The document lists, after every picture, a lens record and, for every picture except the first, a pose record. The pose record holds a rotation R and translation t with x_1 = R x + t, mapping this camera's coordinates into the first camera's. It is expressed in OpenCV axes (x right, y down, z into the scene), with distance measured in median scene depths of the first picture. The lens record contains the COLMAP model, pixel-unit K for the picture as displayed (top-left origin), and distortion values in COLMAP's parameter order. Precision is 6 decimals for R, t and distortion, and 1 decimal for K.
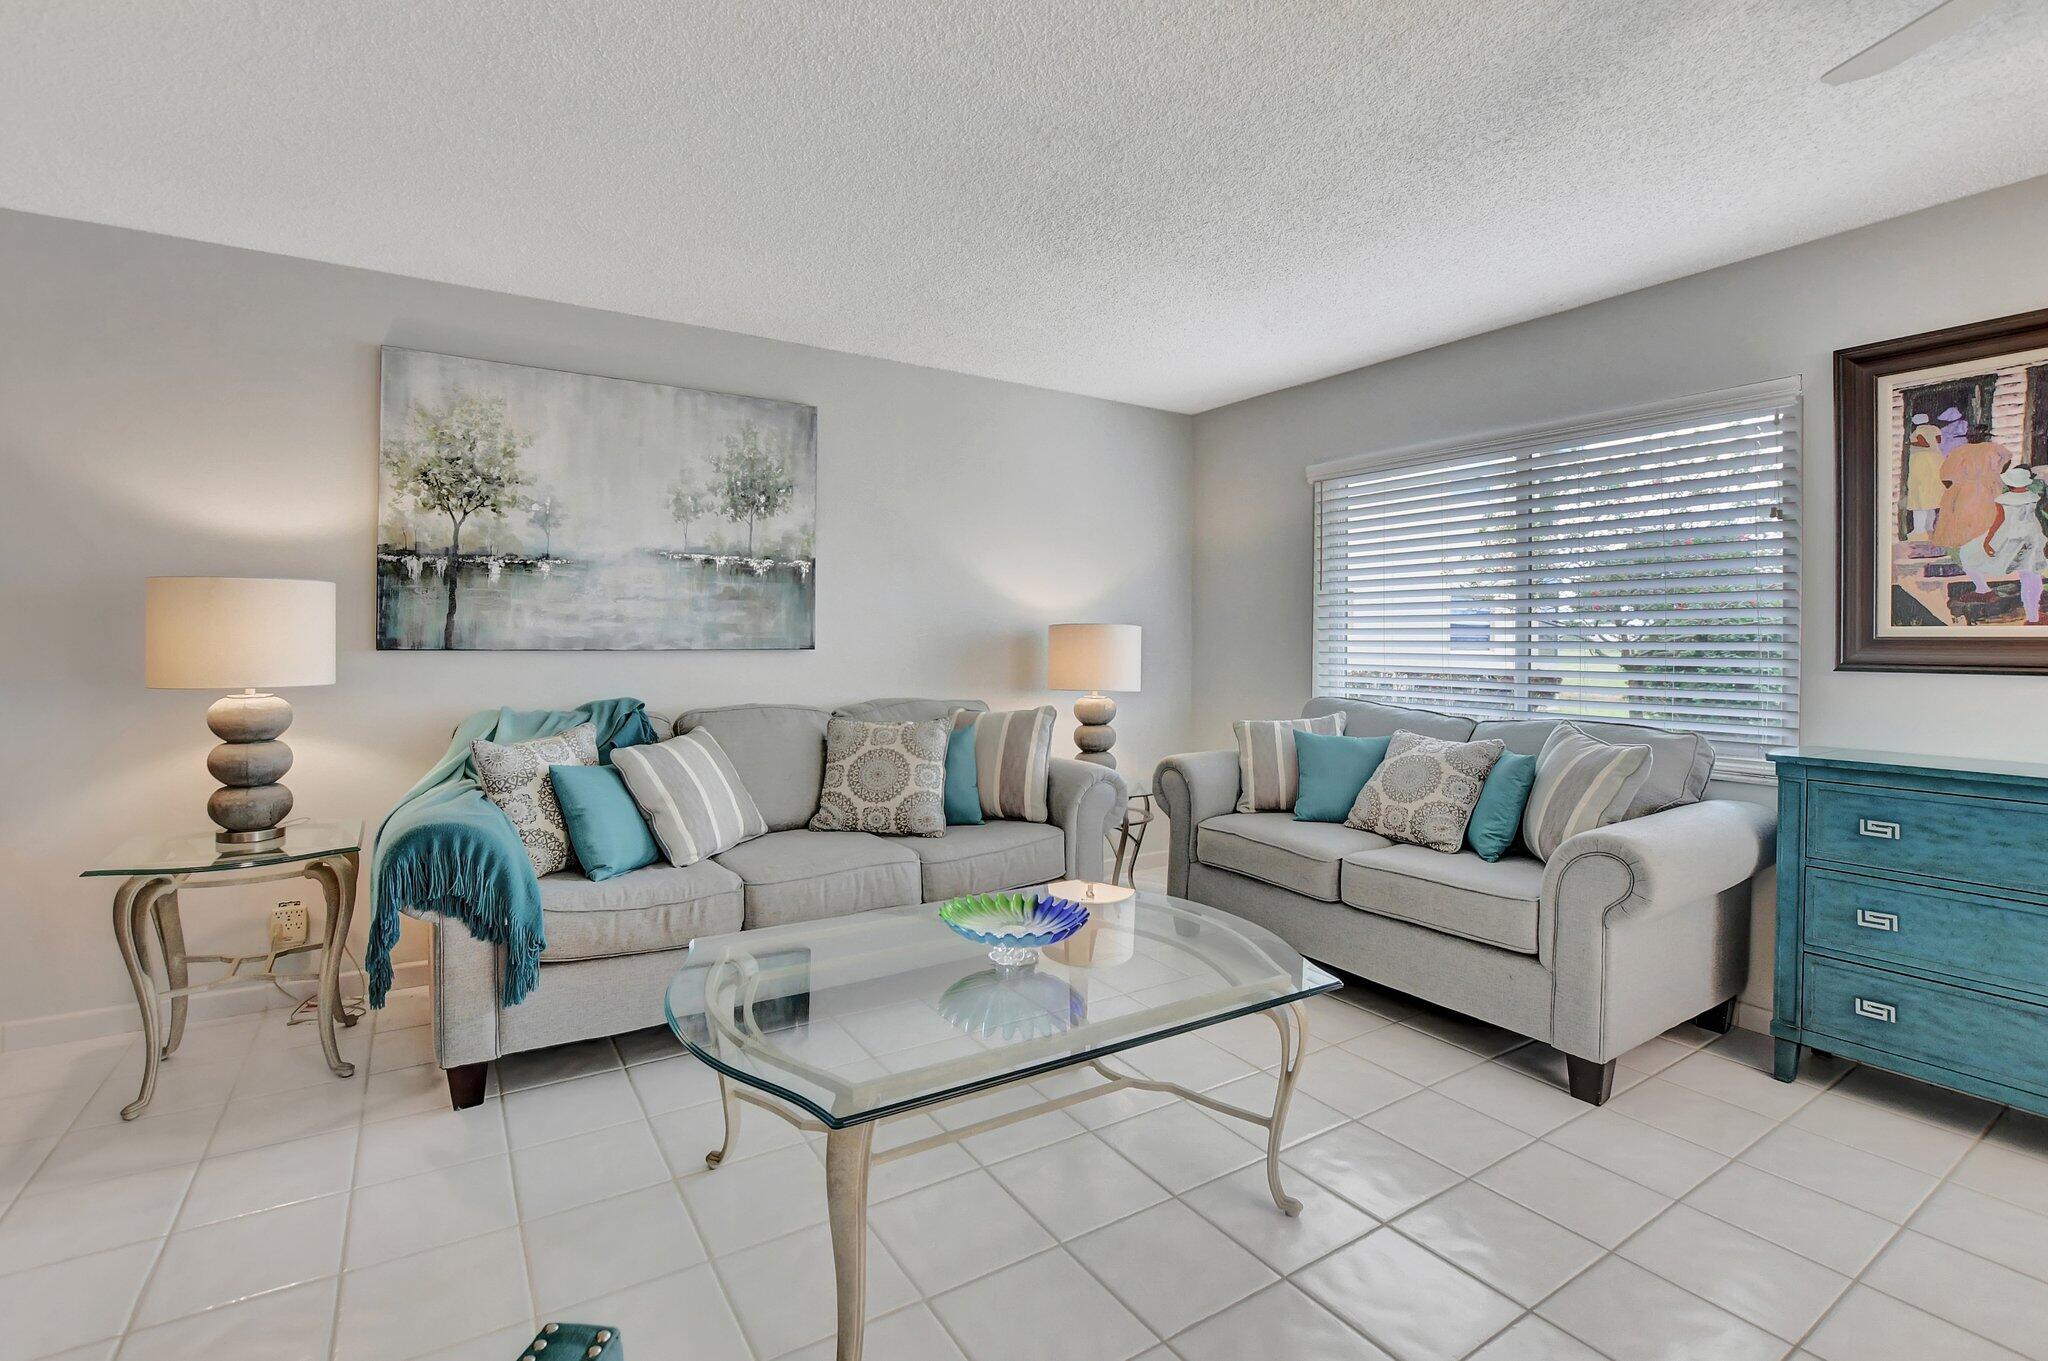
lens RADIAL K [[924.2, 0, 1020.5], [0, 924.2, 612.2], [0, 0, 1]] dist [-0.002314, -0.000322]
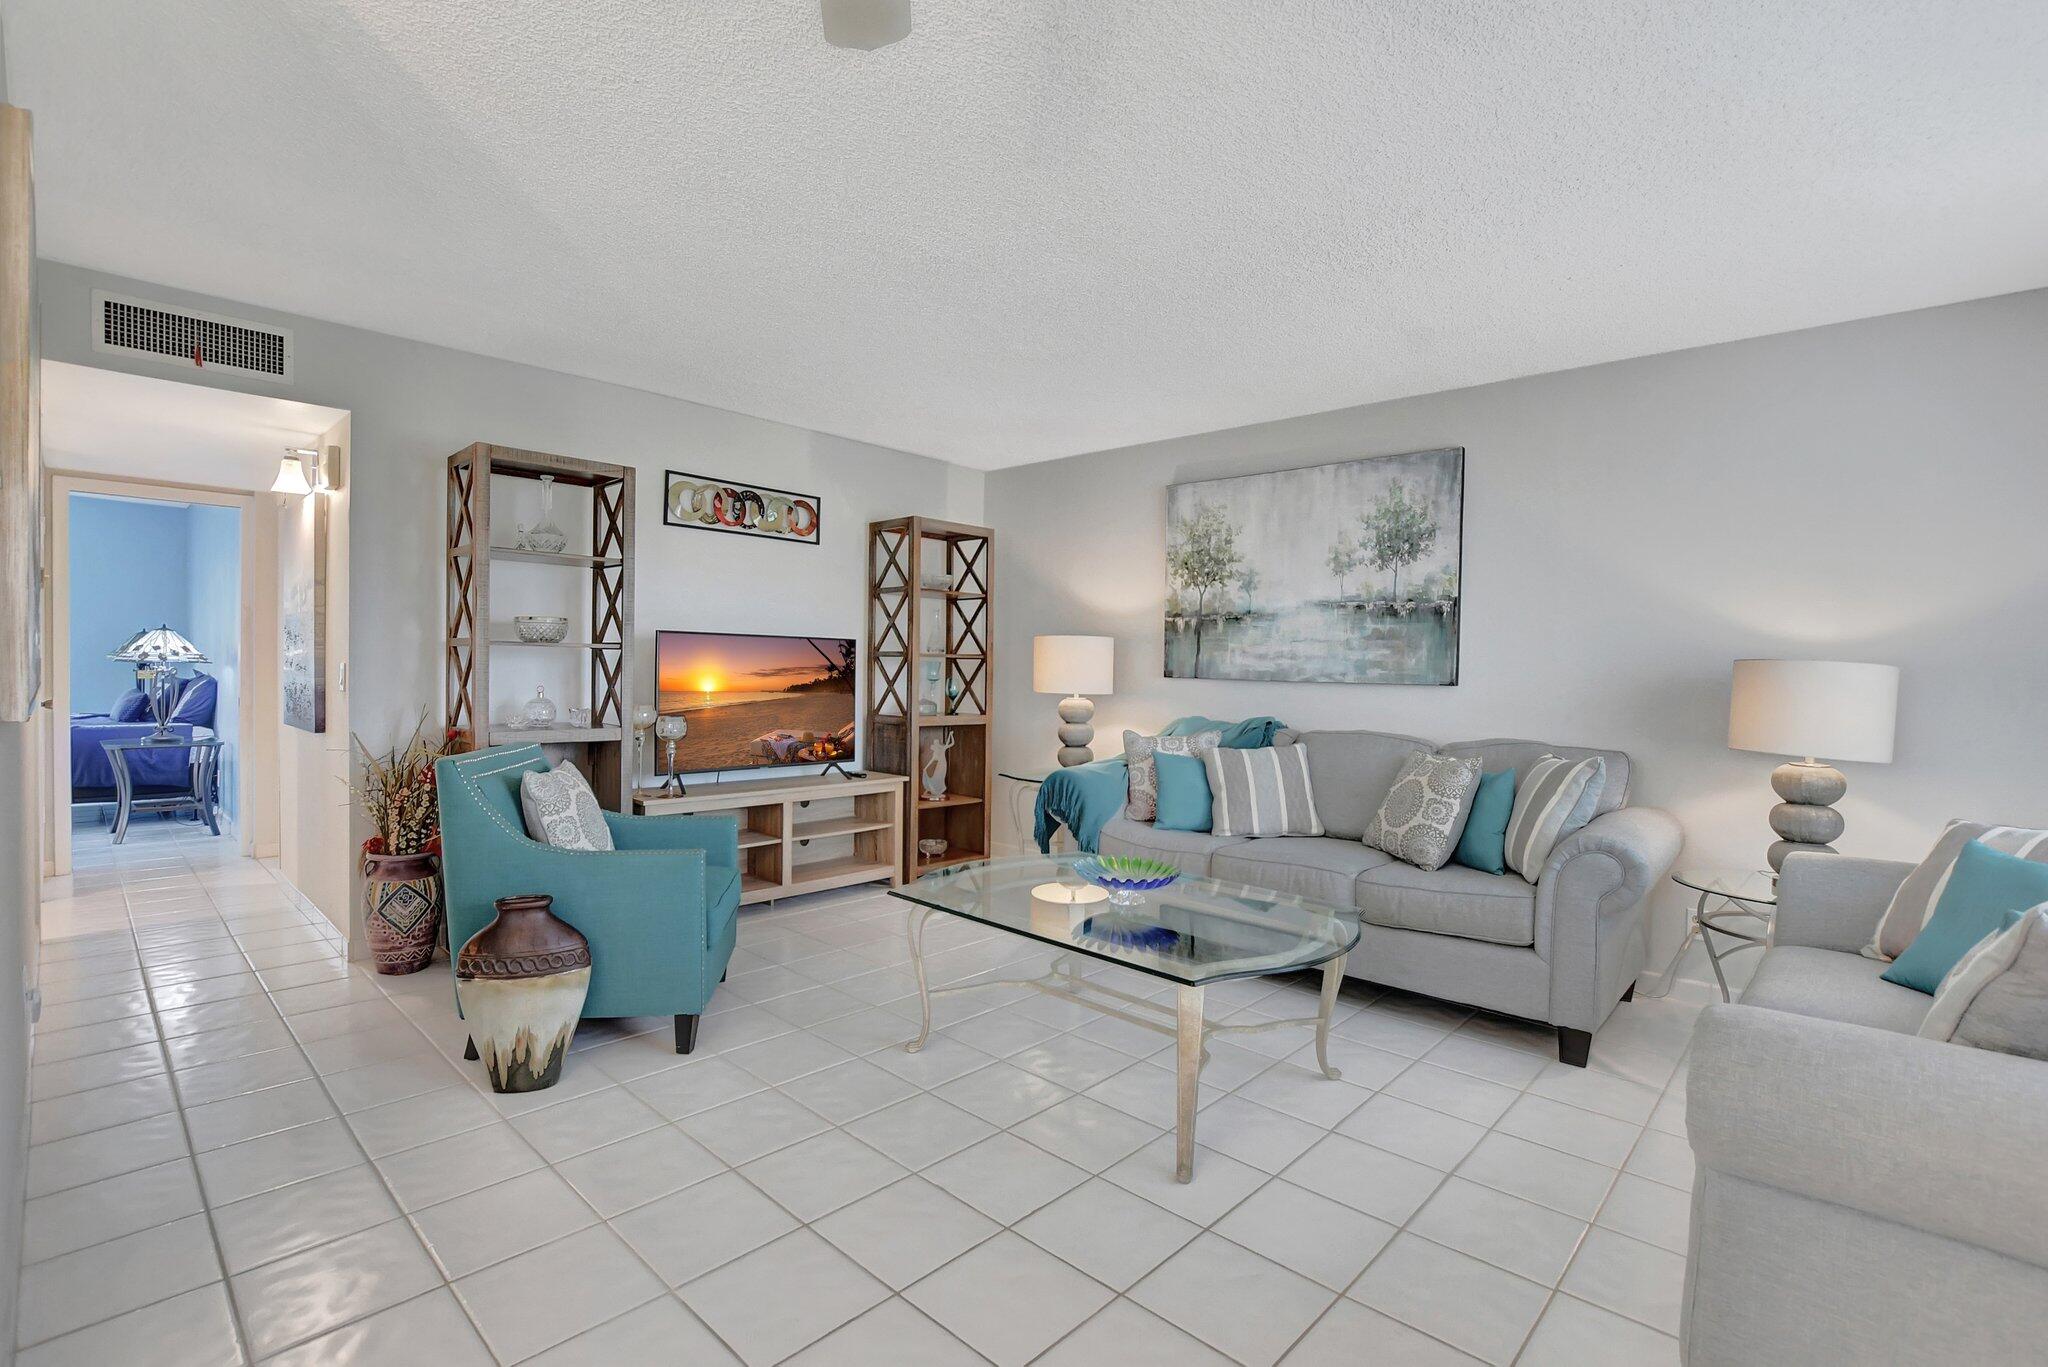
lens RADIAL K [[963.4, 0, 1024.0], [0, 963.4, 683.5], [0, 0, 1]] dist [0.003370, 0.000418]
pose [[0.266291, 0.018041, -0.963724, 0.771648], [0.006379, 0.999770, 0.020478, 0.014408], [0.963872, -0.011600, 0.266114, 0.286935]]
